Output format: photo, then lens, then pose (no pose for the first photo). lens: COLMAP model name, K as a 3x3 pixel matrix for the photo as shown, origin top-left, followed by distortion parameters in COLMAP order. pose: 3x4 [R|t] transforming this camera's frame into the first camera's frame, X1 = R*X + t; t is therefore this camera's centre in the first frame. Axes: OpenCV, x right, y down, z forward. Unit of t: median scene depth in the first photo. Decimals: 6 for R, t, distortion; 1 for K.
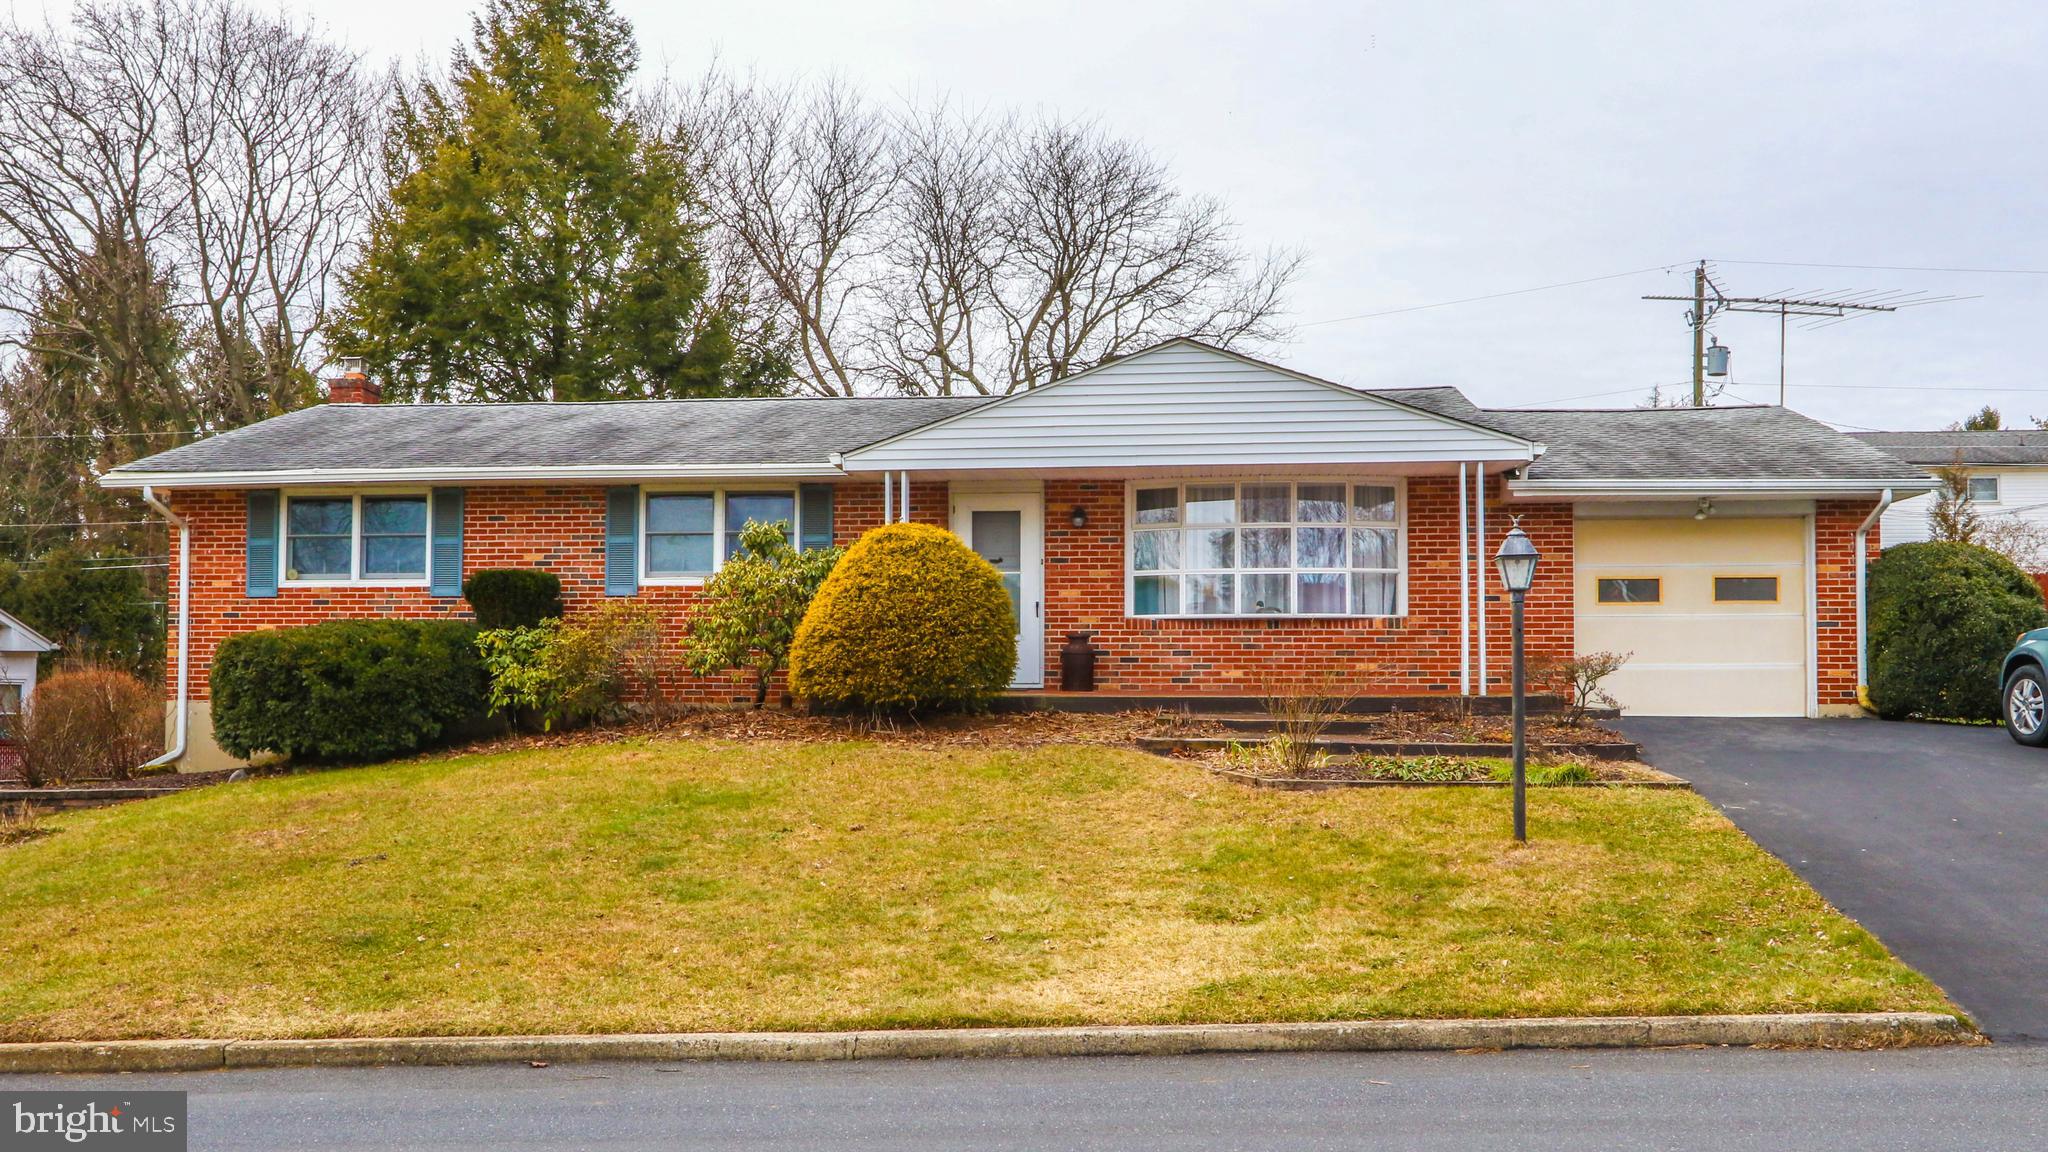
lens RADIAL K [[1809.8, 0, 1024.2], [0, 1809.8, 666.4], [0, 0, 1]] dist [-0.004396, -0.006681]
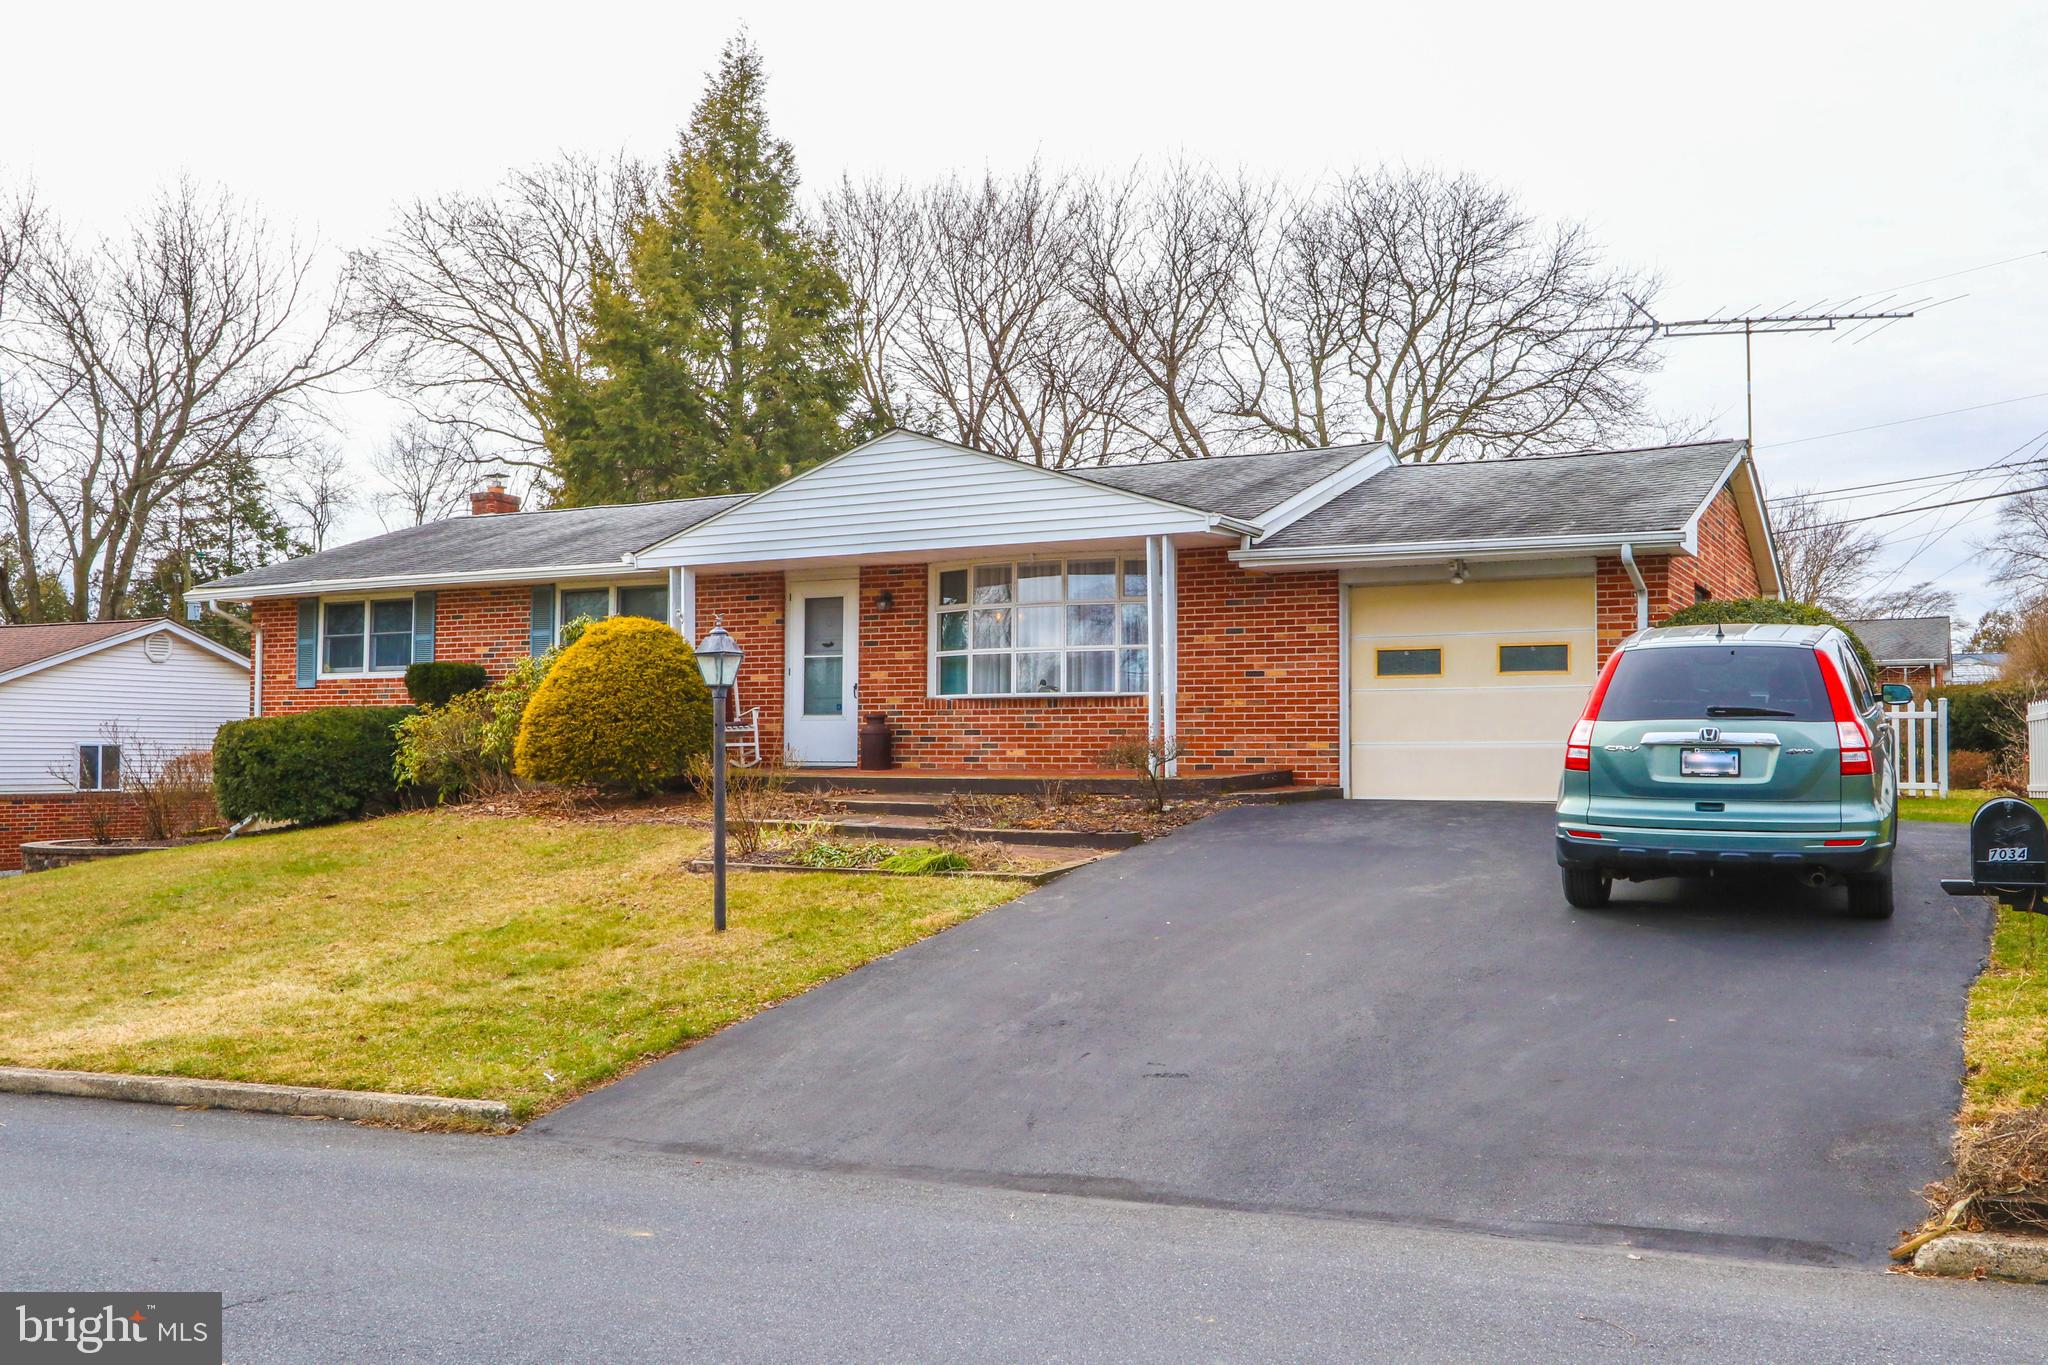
lens RADIAL K [[1871.1, 0, 1024.0], [0, 1871.1, 682.5], [0, 0, 1]] dist [-0.001723, 0.011004]
pose [[0.920977, -0.014890, -0.389332, 0.525744], [0.006686, 0.999726, -0.022420, -0.011690], [0.389559, 0.018045, 0.920825, 0.047822]]
